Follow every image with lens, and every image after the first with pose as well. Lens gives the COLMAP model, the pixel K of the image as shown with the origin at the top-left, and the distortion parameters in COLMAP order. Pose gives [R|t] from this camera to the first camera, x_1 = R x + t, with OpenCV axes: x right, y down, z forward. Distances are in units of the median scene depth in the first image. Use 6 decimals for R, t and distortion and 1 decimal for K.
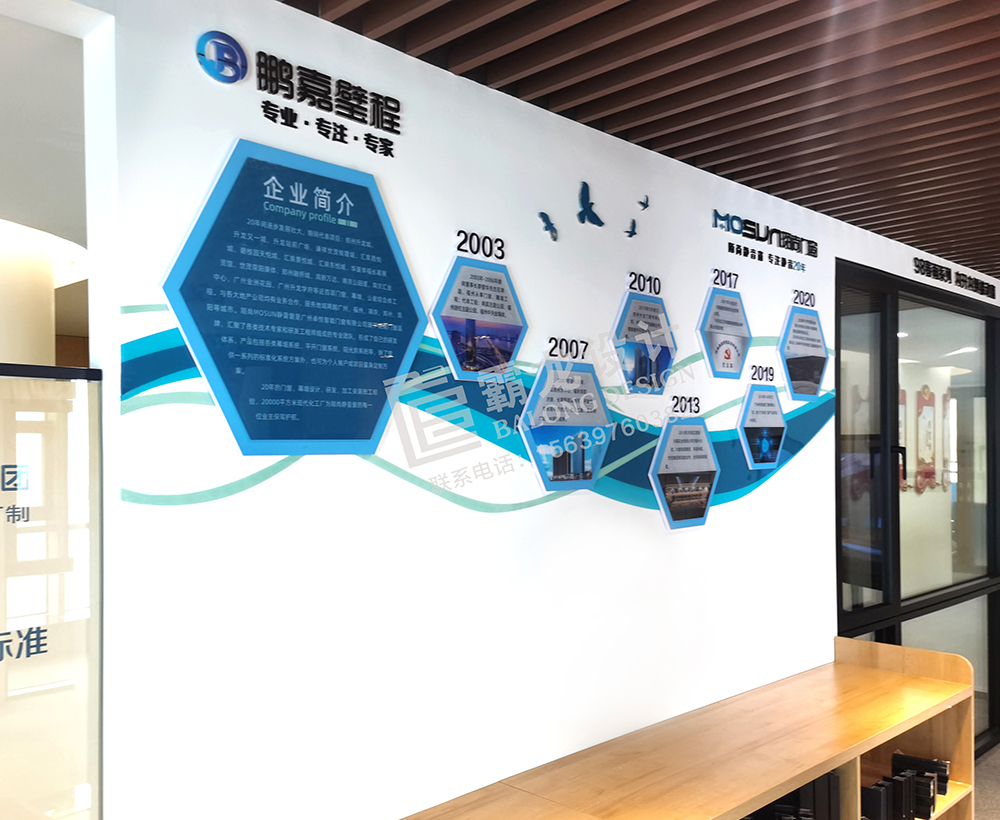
lens RADIAL K [[925.1, 0, 499.7], [0, 925.1, 405.8], [0, 0, 1]] dist [0.061835, 0.000000]
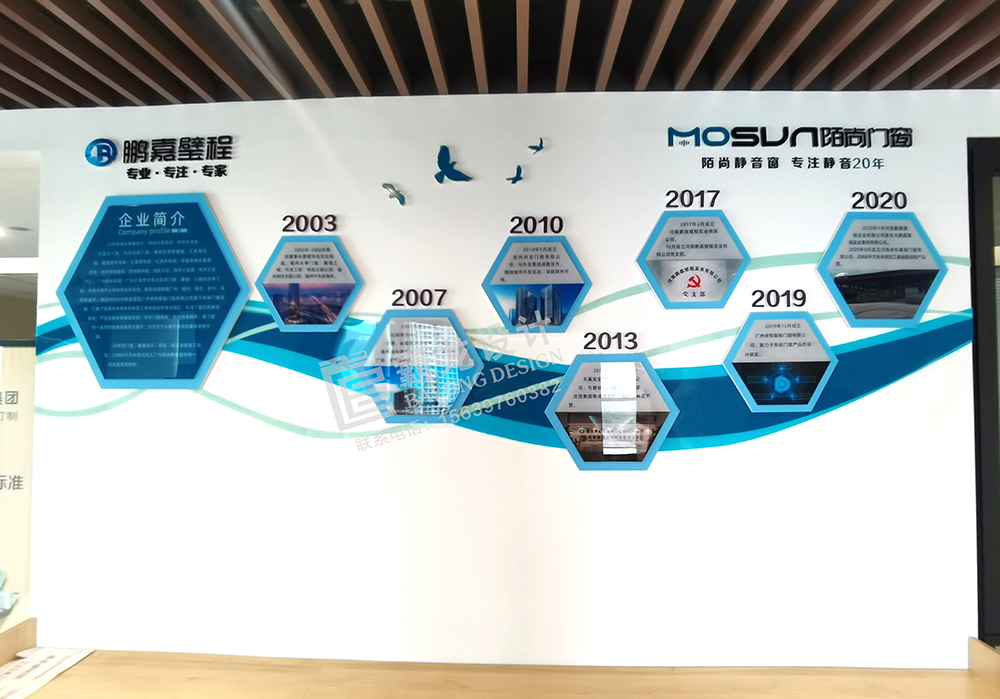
lens RADIAL K [[546.5, 0, 507.2], [0, 546.5, 353.9], [0, 0, 1]] dist [-0.021794, -0.012508]
pose [[0.668499, -0.041825, -0.742536, 0.654146], [0.029879, 0.999122, -0.029378, 0.030241], [0.743112, -0.002547, 0.669162, 0.661856]]
